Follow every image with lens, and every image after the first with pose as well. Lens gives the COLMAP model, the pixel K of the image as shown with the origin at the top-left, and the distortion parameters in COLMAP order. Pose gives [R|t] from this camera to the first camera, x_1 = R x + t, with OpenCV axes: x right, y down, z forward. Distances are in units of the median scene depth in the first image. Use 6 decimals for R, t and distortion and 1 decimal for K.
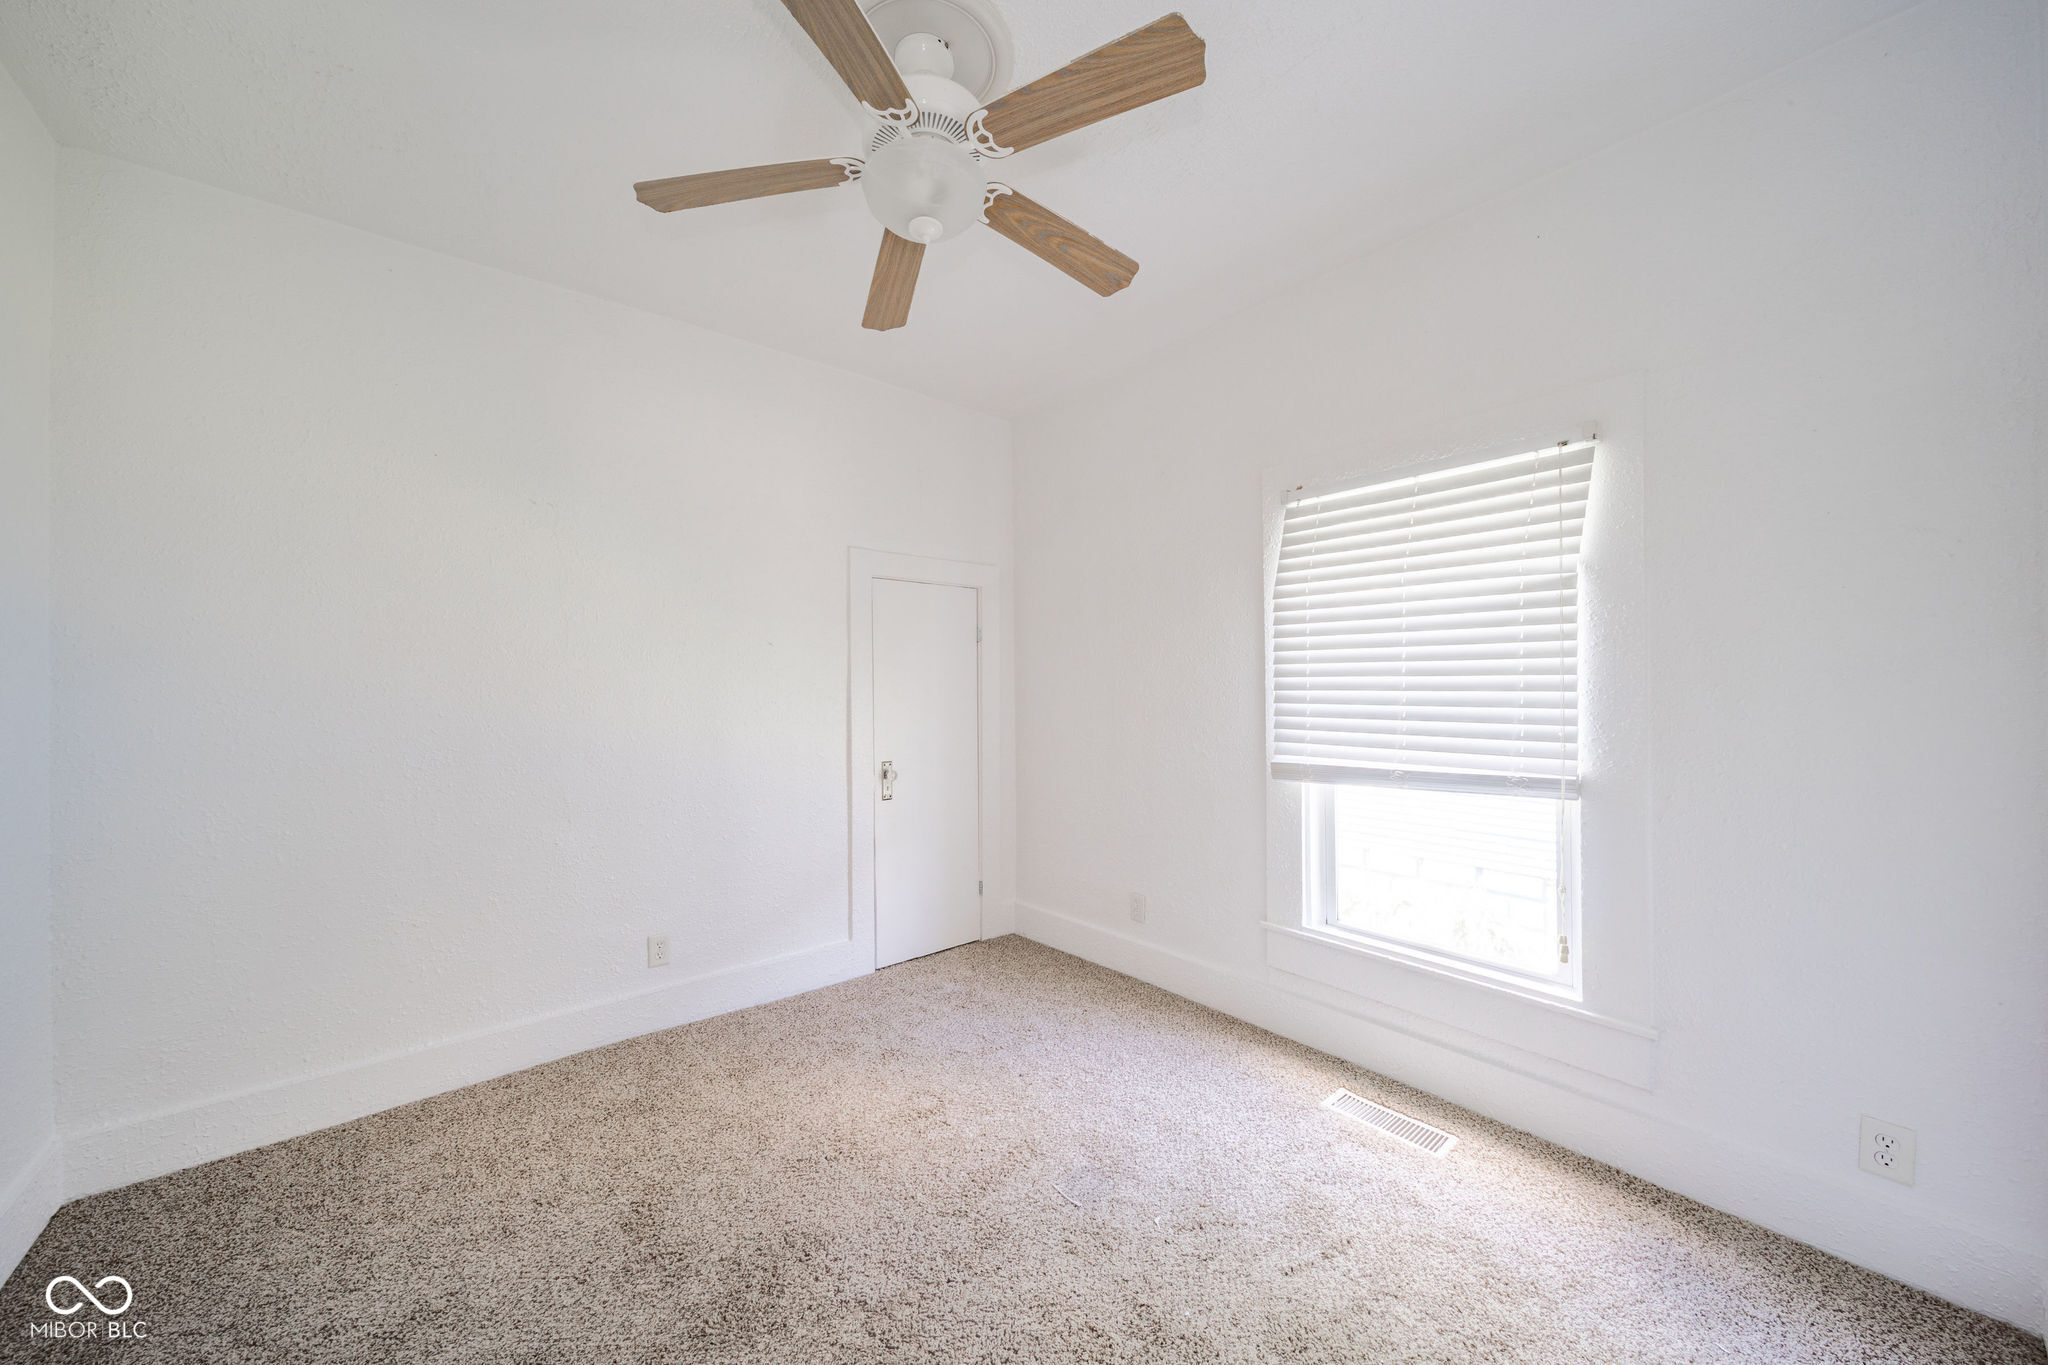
lens RADIAL K [[724.4, 0, 1006.1], [0, 724.4, 710.7], [0, 0, 1]] dist [0.000486, -0.000089]
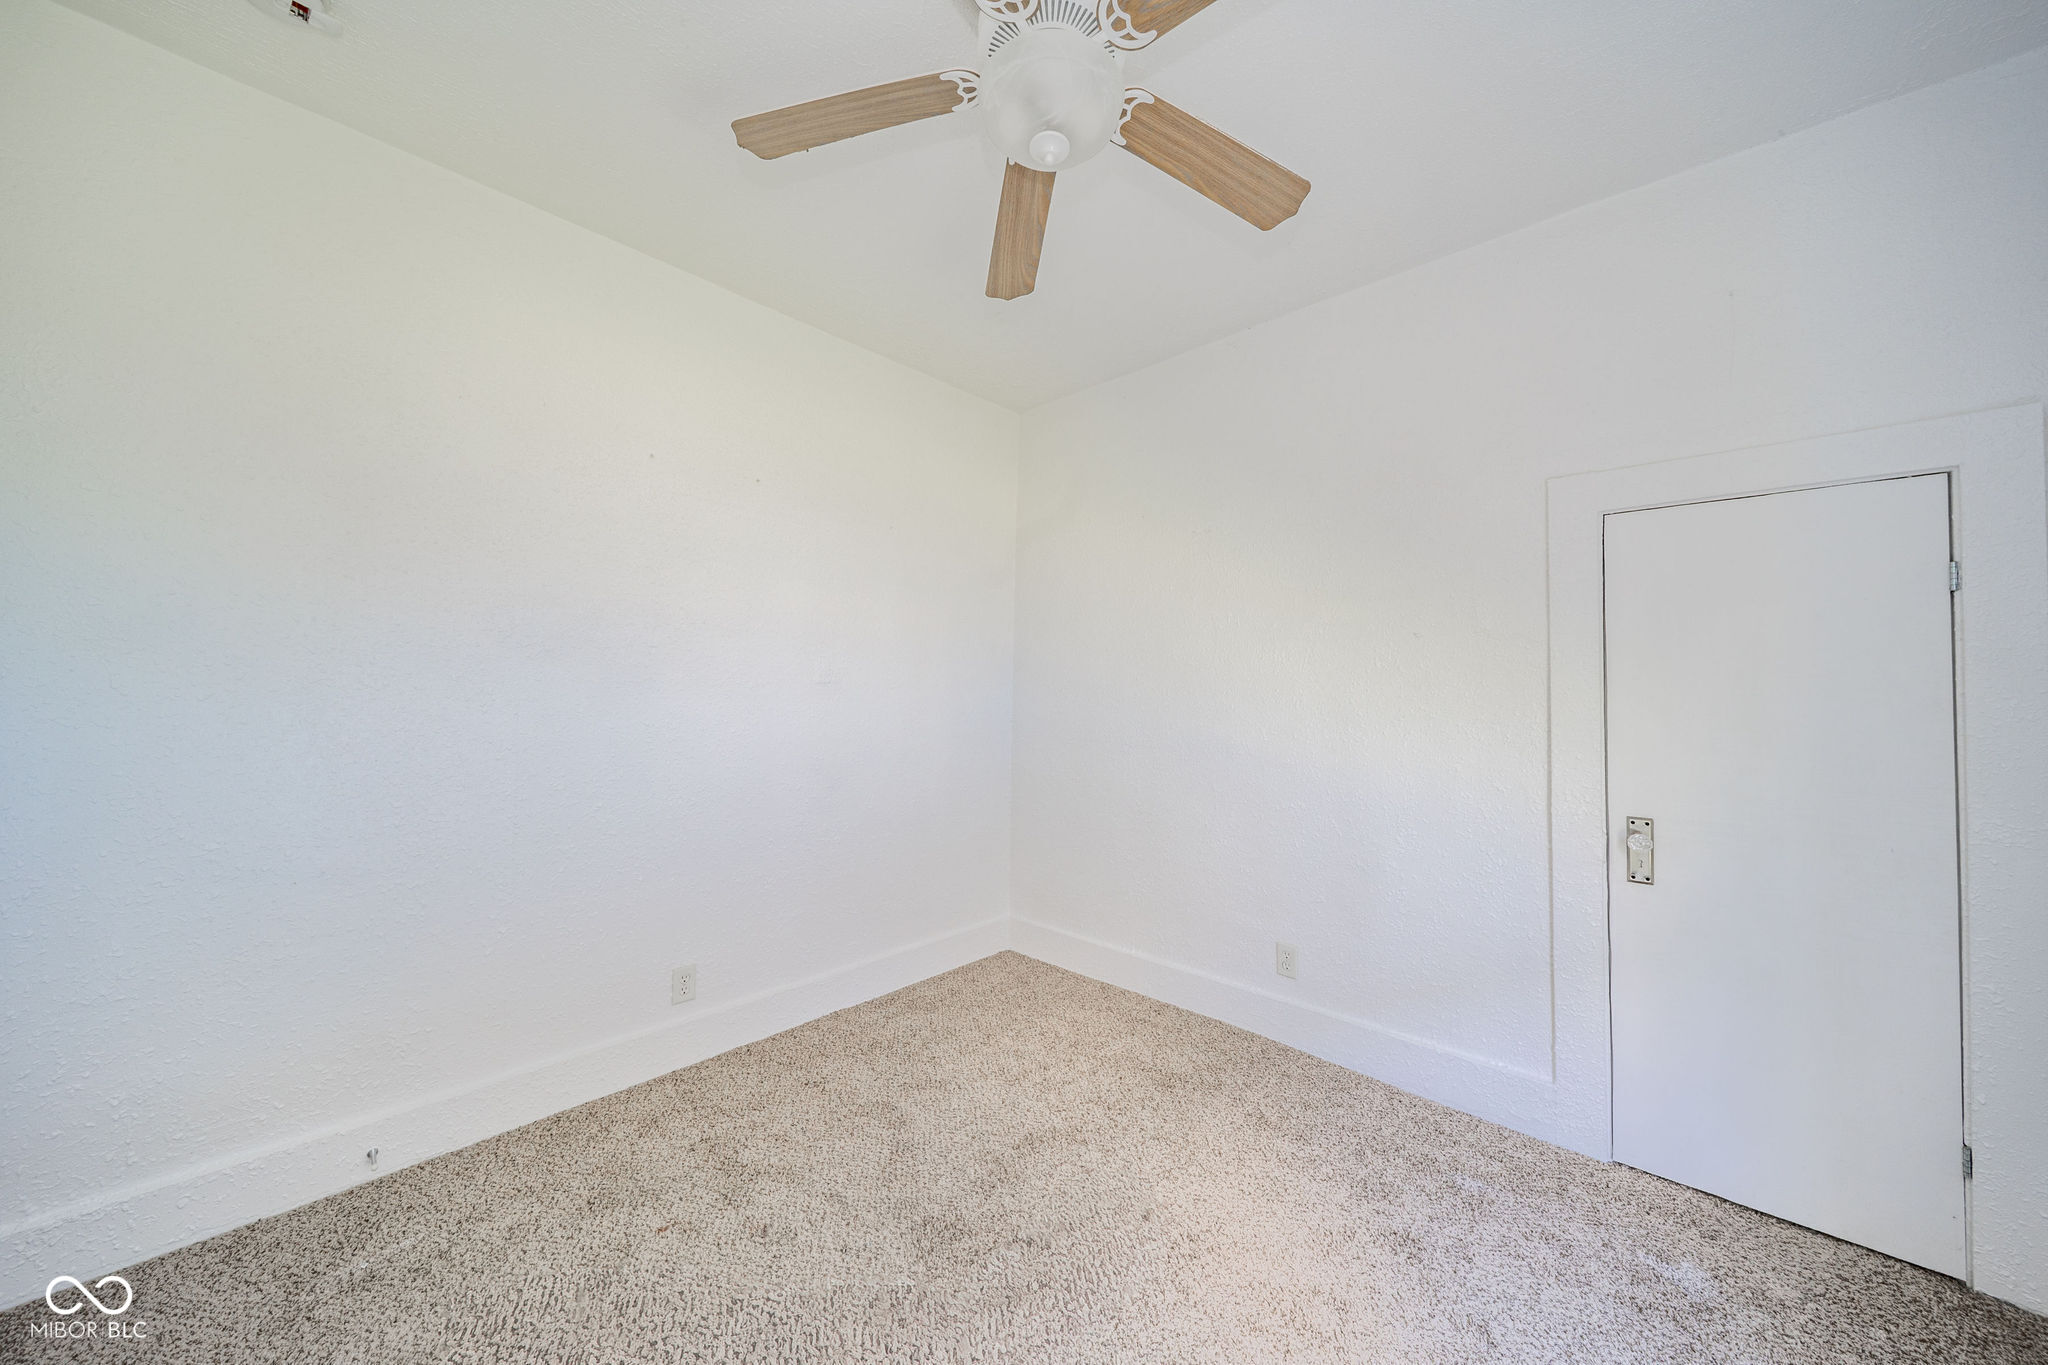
lens RADIAL K [[724.3, 0, 1042.5], [0, 724.3, 669.8], [0, 0, 1]] dist [0.000404, -0.000079]
pose [[0.146754, -0.014637, -0.989065, 0.466009], [-0.047318, 0.998642, -0.021799, -0.016327], [0.988041, 0.050000, 0.145862, 0.570716]]
